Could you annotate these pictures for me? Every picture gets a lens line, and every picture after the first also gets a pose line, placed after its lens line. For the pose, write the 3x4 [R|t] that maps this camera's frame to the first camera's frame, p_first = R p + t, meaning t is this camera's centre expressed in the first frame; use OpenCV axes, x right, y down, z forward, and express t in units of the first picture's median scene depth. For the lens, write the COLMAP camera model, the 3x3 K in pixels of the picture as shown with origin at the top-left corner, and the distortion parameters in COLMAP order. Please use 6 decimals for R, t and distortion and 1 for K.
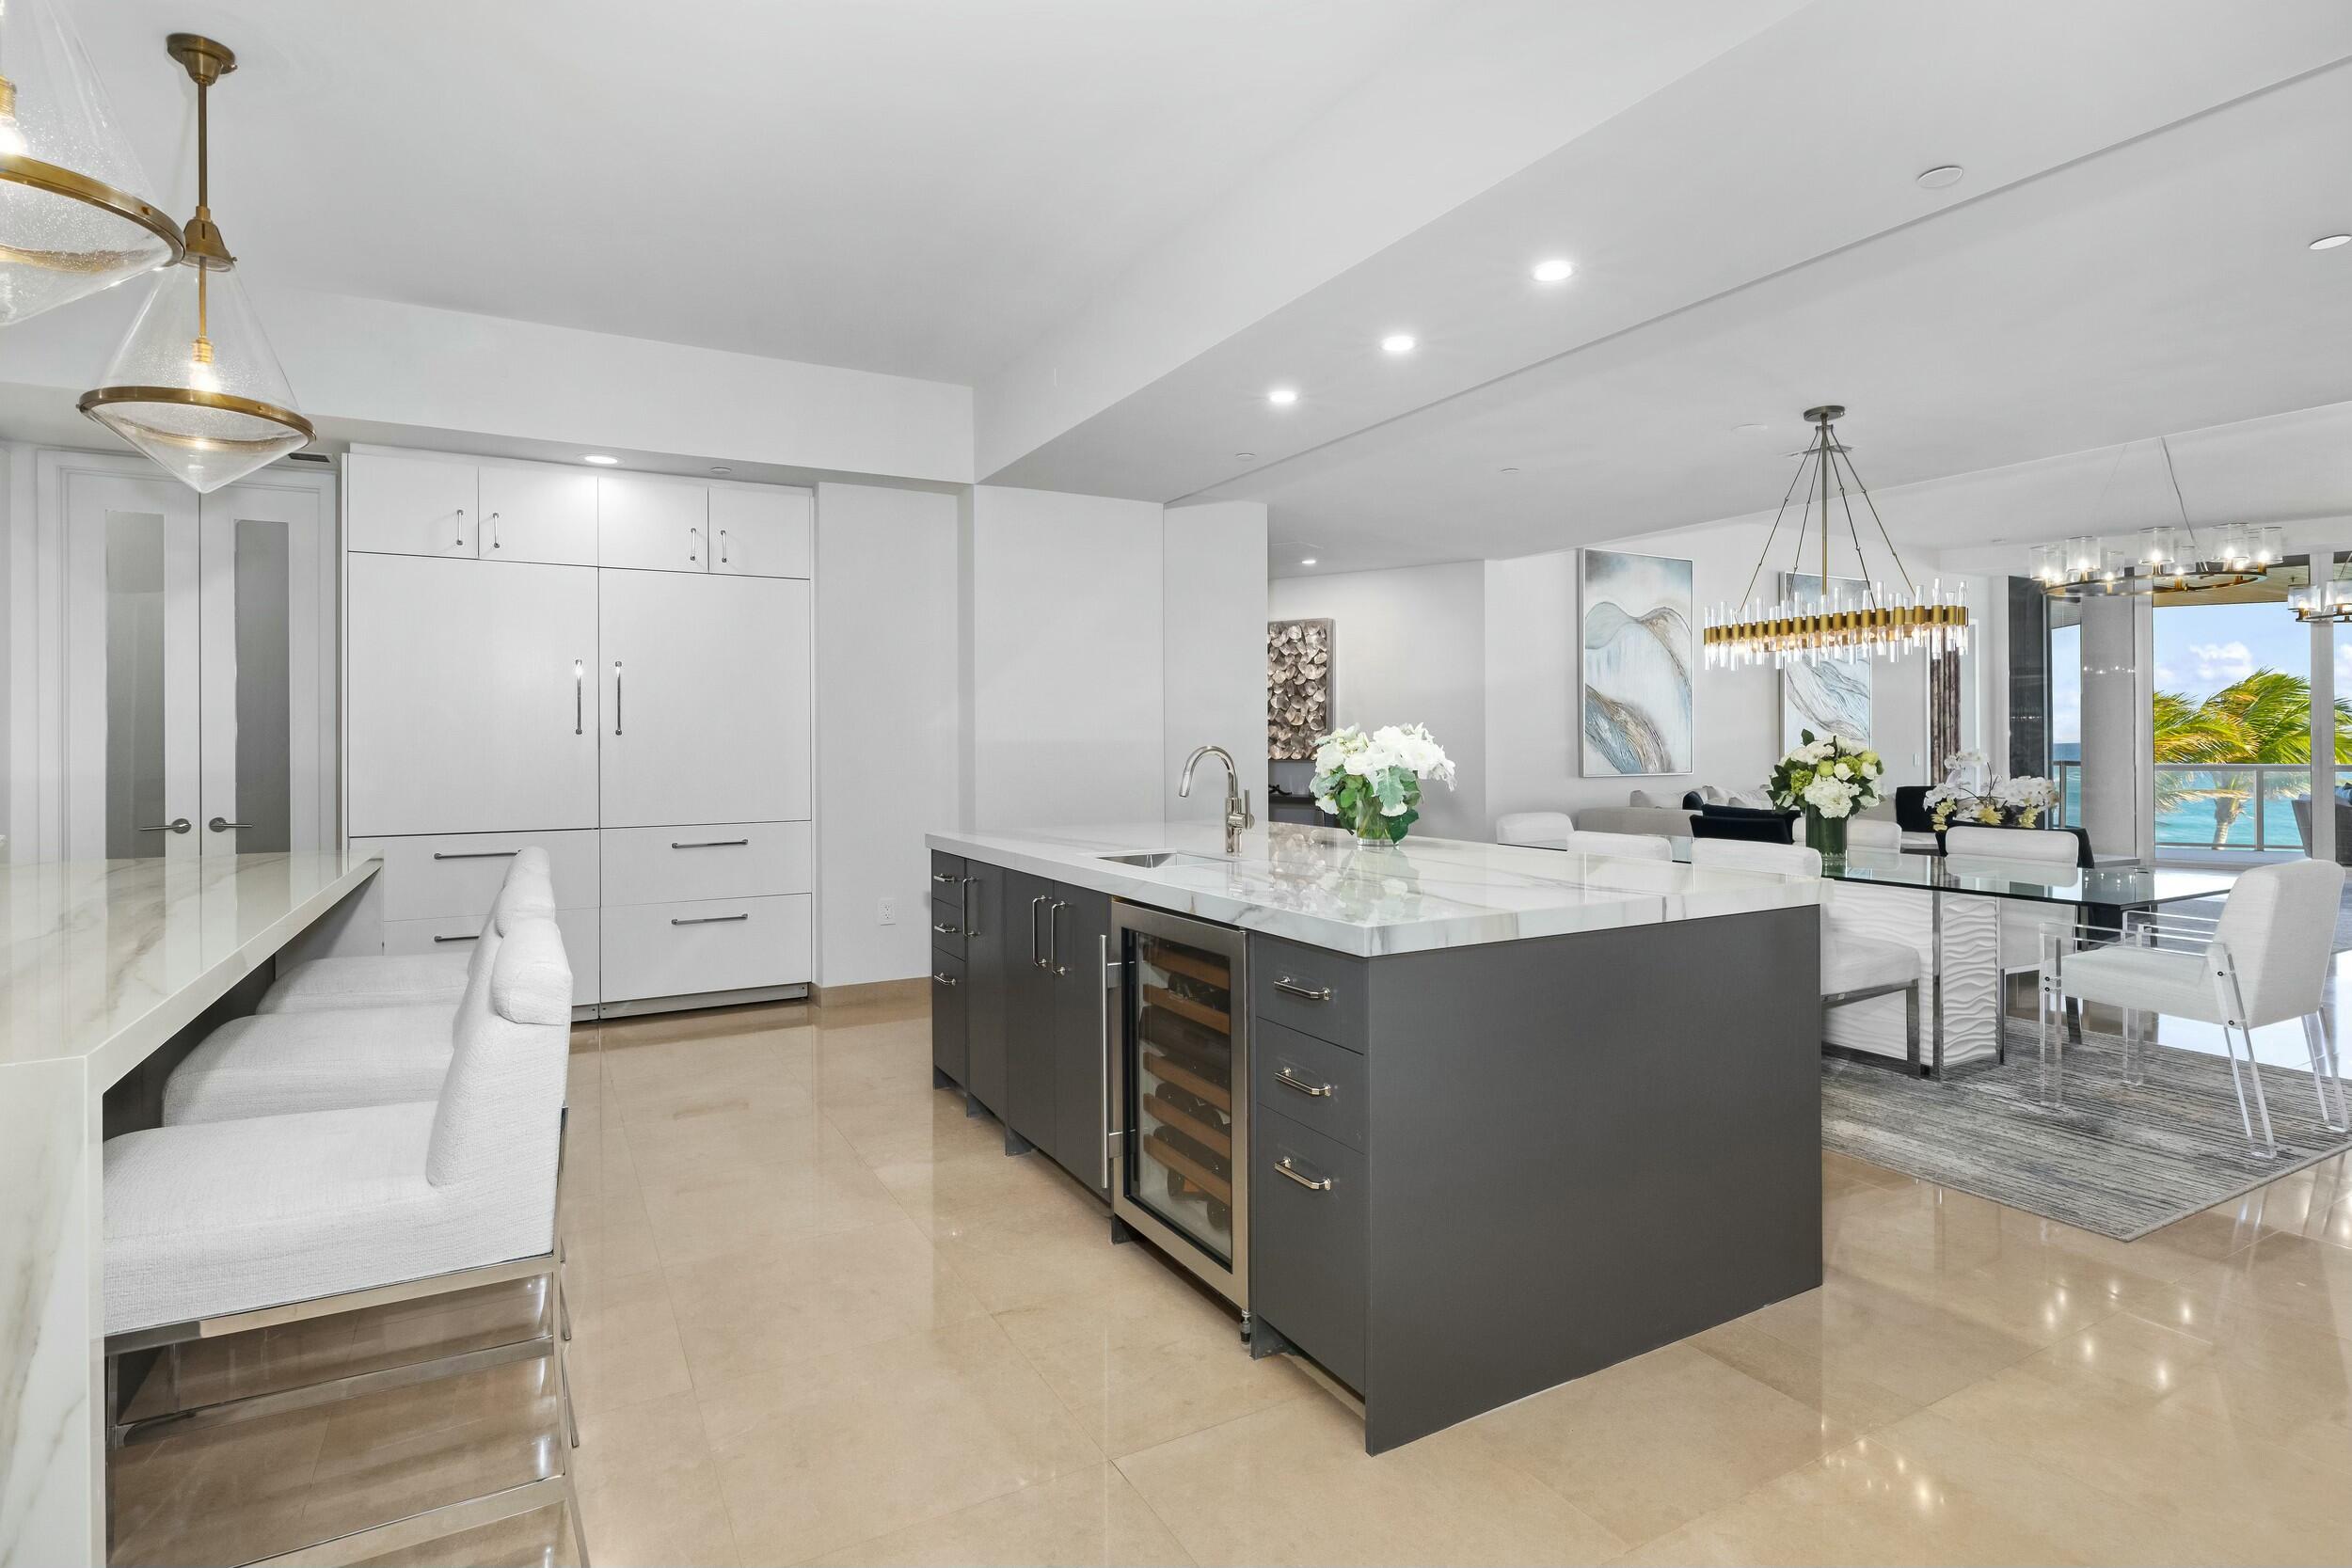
lens RADIAL K [[1195.0, 0, 1180.0], [0, 1195.0, 753.9], [0, 0, 1]] dist [-0.003572, -0.001393]
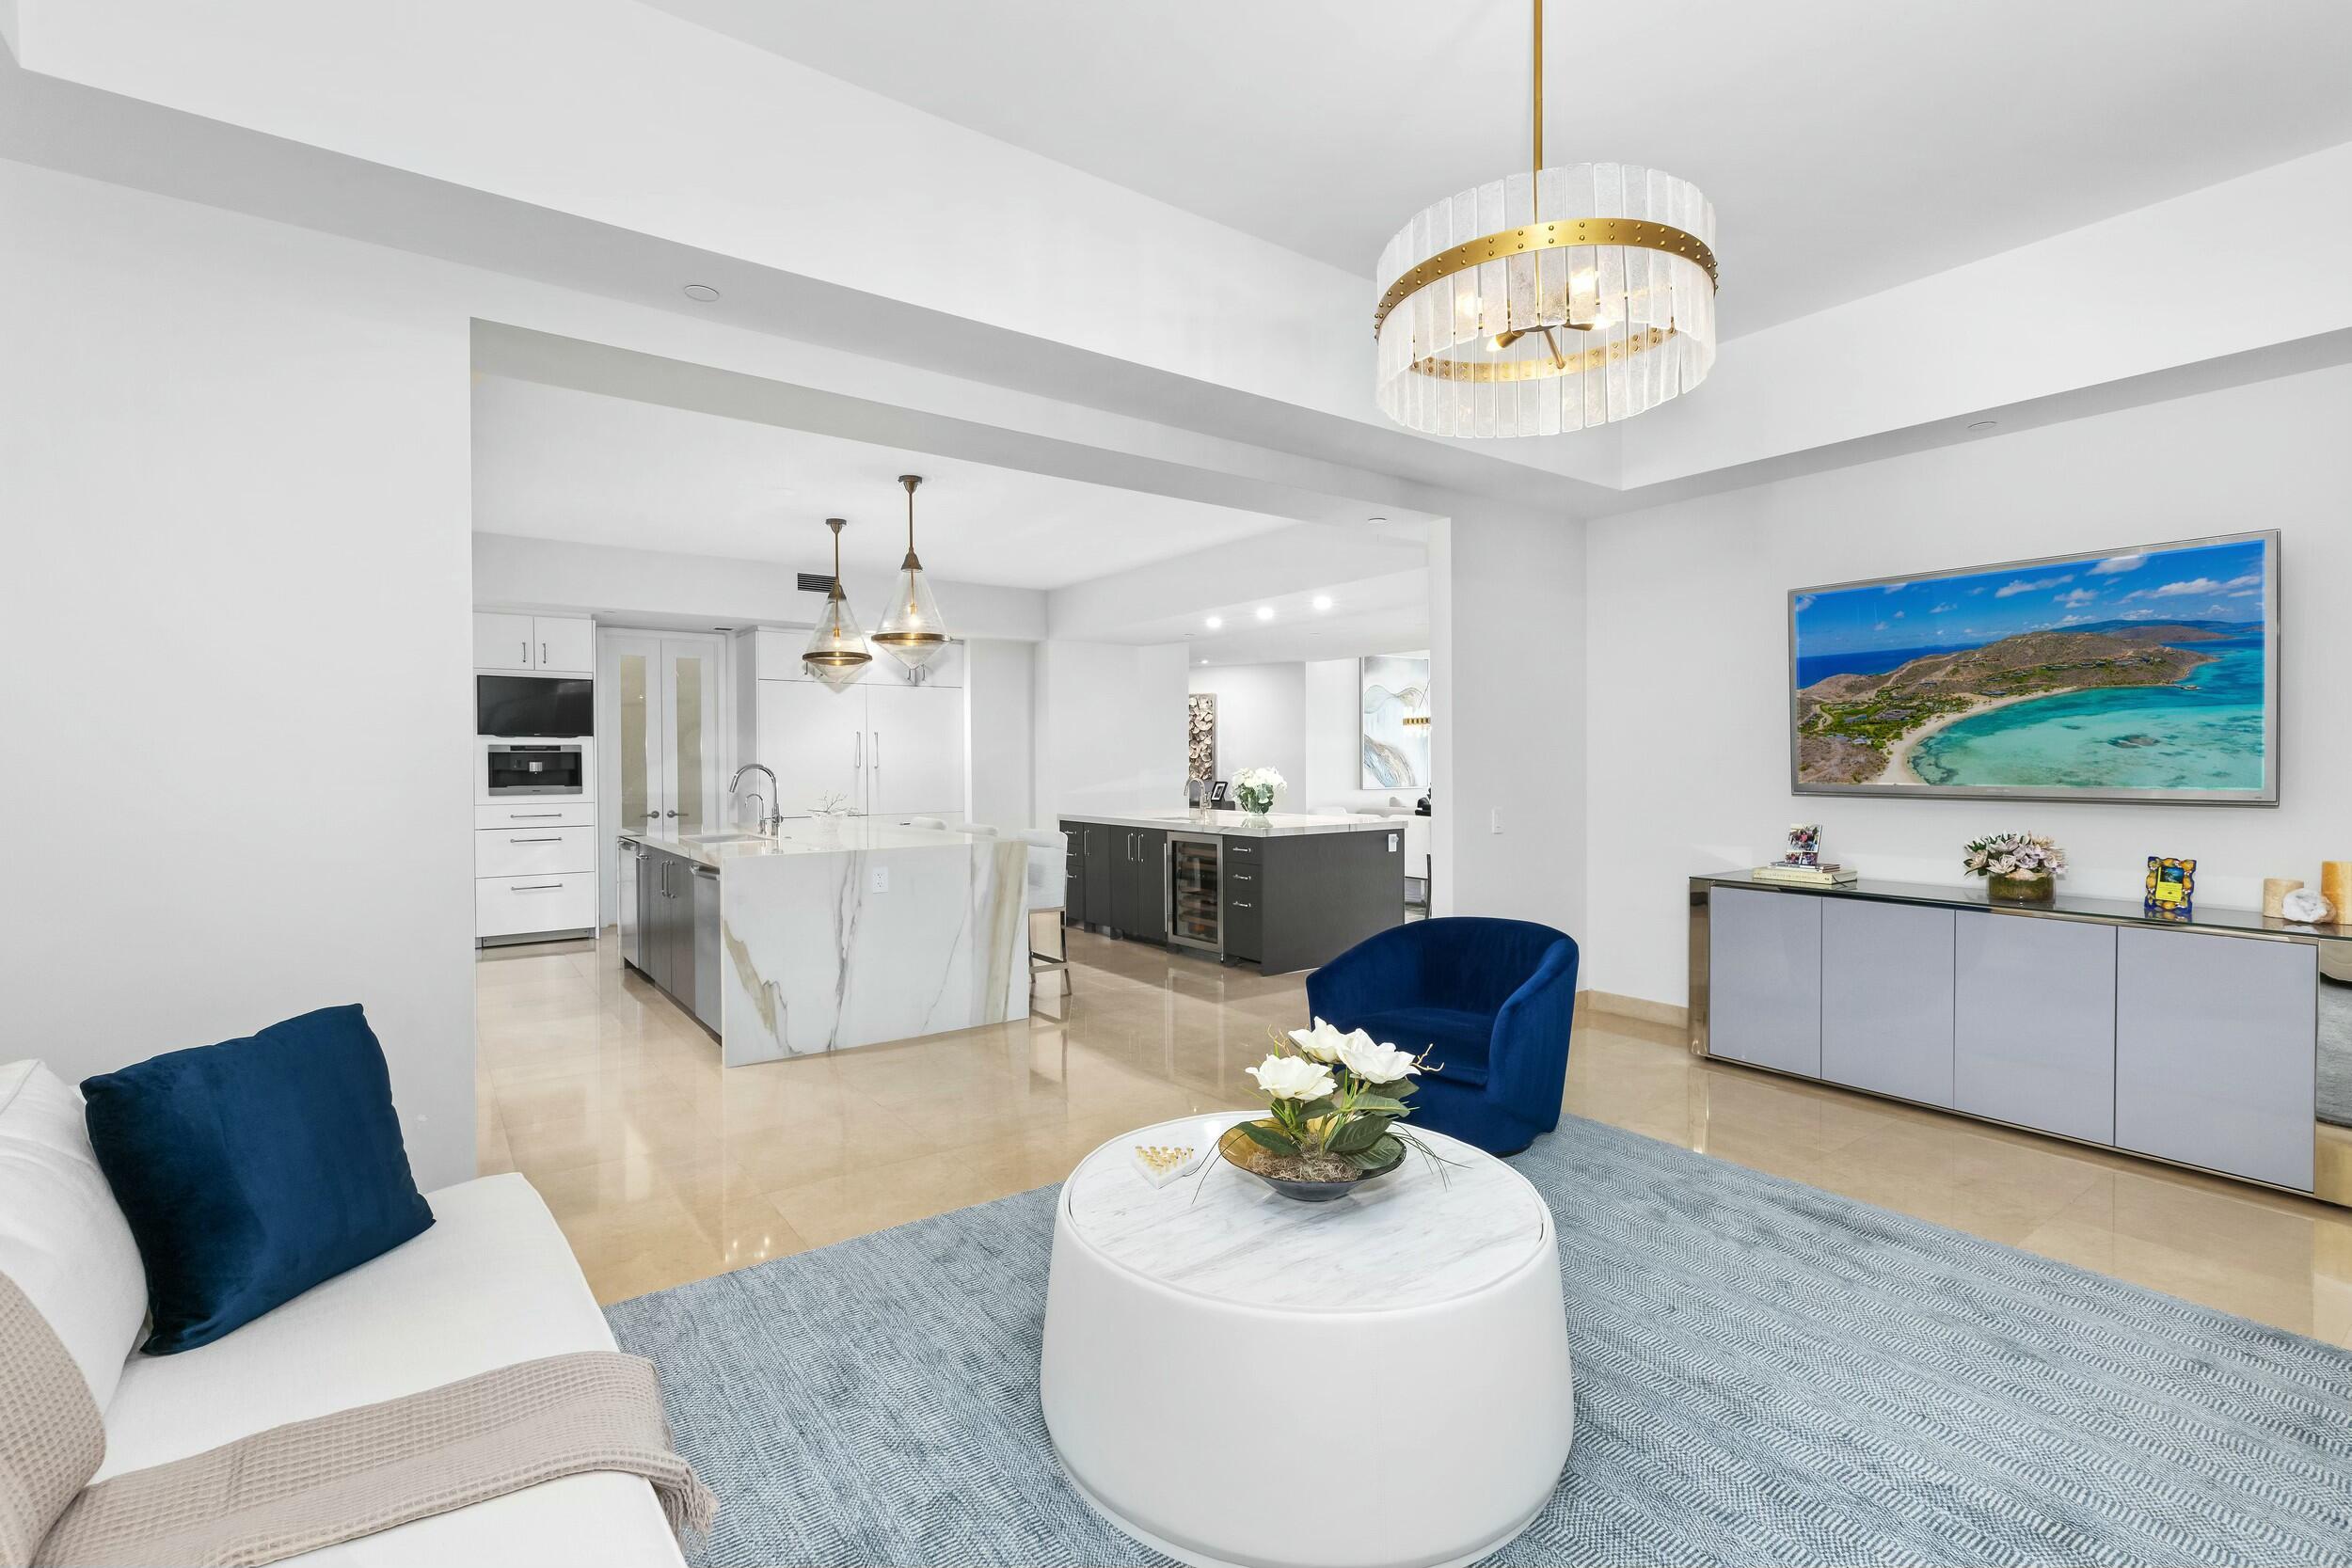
lens RADIAL K [[1090.5, 0, 1176.0], [0, 1090.5, 784.0], [0, 0, 1]] dist [-0.000196, -0.000017]
pose [[0.992533, -0.001529, 0.121967, -0.202190], [0.000076, 0.999929, 0.011914, -0.011750], [-0.121976, -0.011815, 0.992463, -0.896829]]
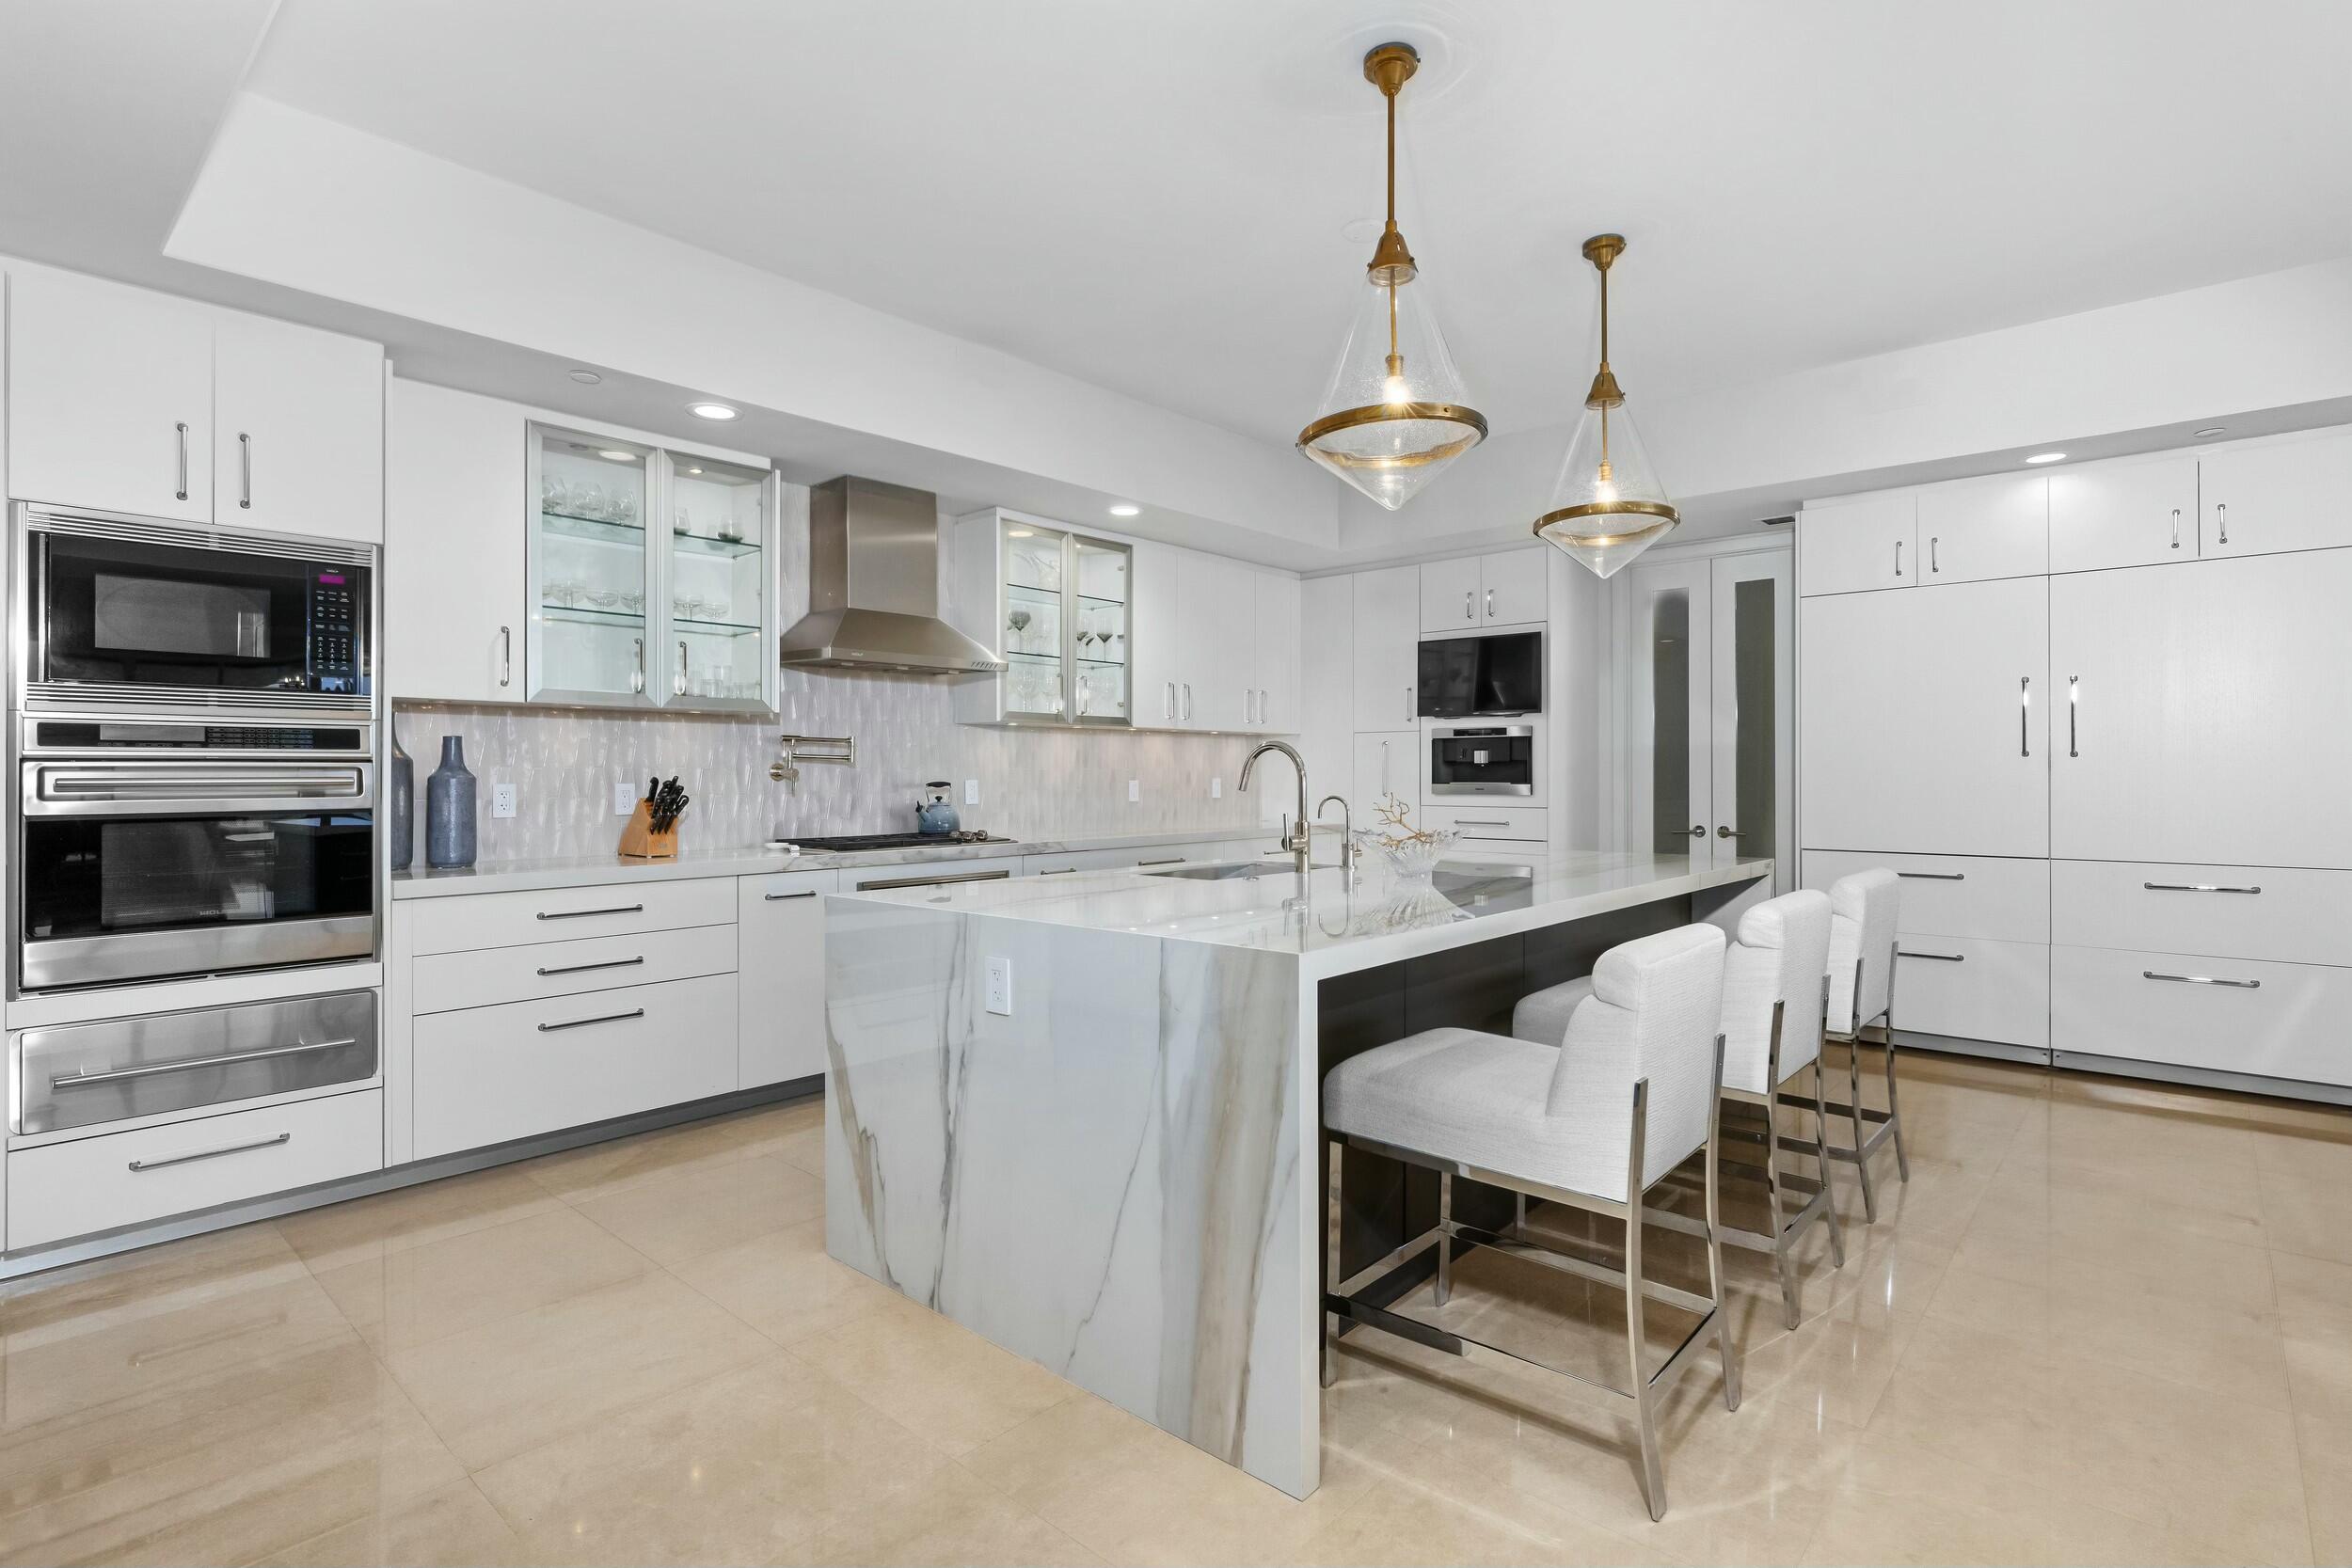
lens RADIAL K [[1140.8, 0, 1172.3], [0, 1140.8, 770.7], [0, 0, 1]] dist [-0.002484, -0.000346]
pose [[0.321628, 0.000960, -0.946866, 0.131087], [-0.005953, 0.999982, -0.001008, 0.000353], [0.946847, 0.005961, 0.321628, 0.077399]]
